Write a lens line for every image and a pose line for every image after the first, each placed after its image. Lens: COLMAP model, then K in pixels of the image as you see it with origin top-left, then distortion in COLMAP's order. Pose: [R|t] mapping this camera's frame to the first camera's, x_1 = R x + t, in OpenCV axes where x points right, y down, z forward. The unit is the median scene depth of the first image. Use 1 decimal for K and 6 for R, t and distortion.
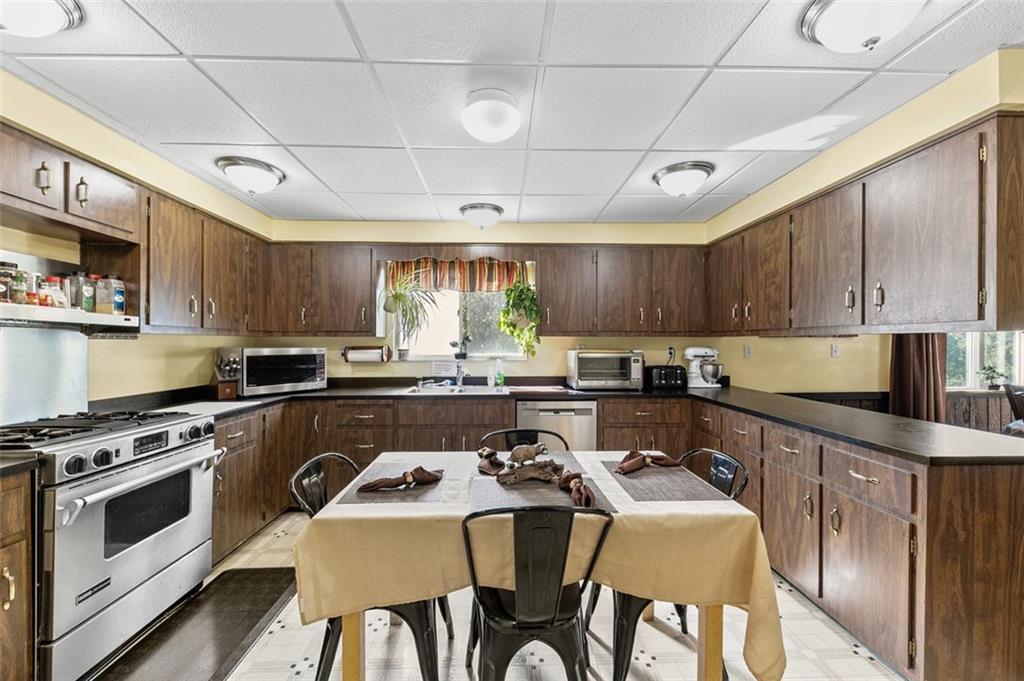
lens RADIAL K [[400.0, 0, 517.3], [0, 400.0, 343.3], [0, 0, 1]] dist [0.001157, -0.000765]
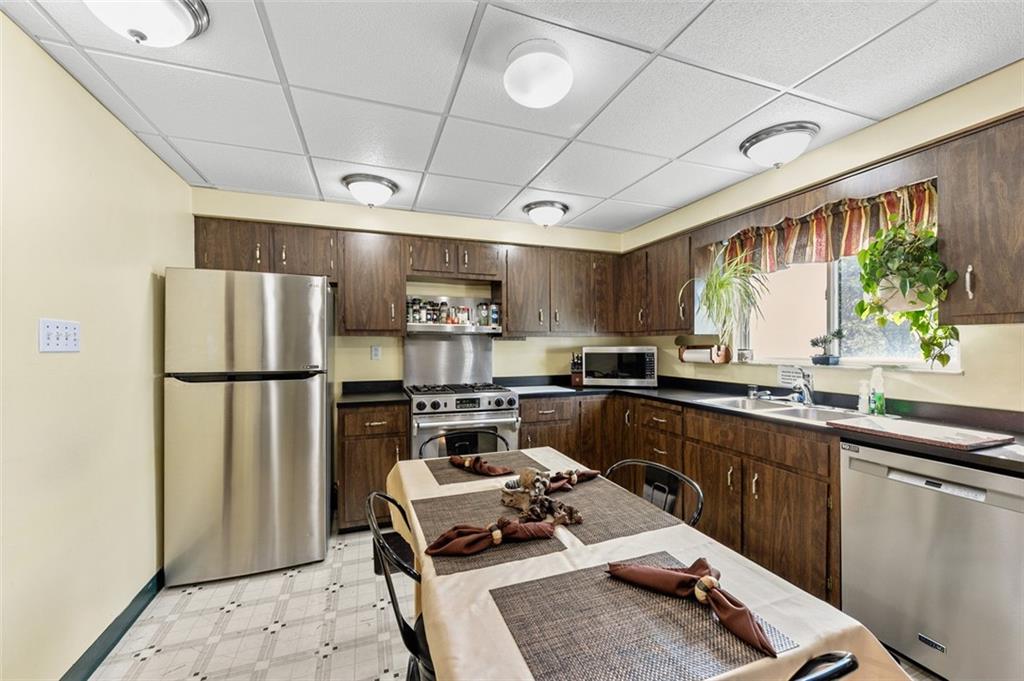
lens RADIAL K [[400.0, 0, 514.0], [0, 400.0, 346.2], [0, 0, 1]] dist [0.001157, -0.000765]
pose [[0.307988, 0.003509, -0.951384, 0.406568], [0.005758, 0.999968, 0.005552, 0.002299], [0.951373, -0.007188, 0.307958, 0.382083]]
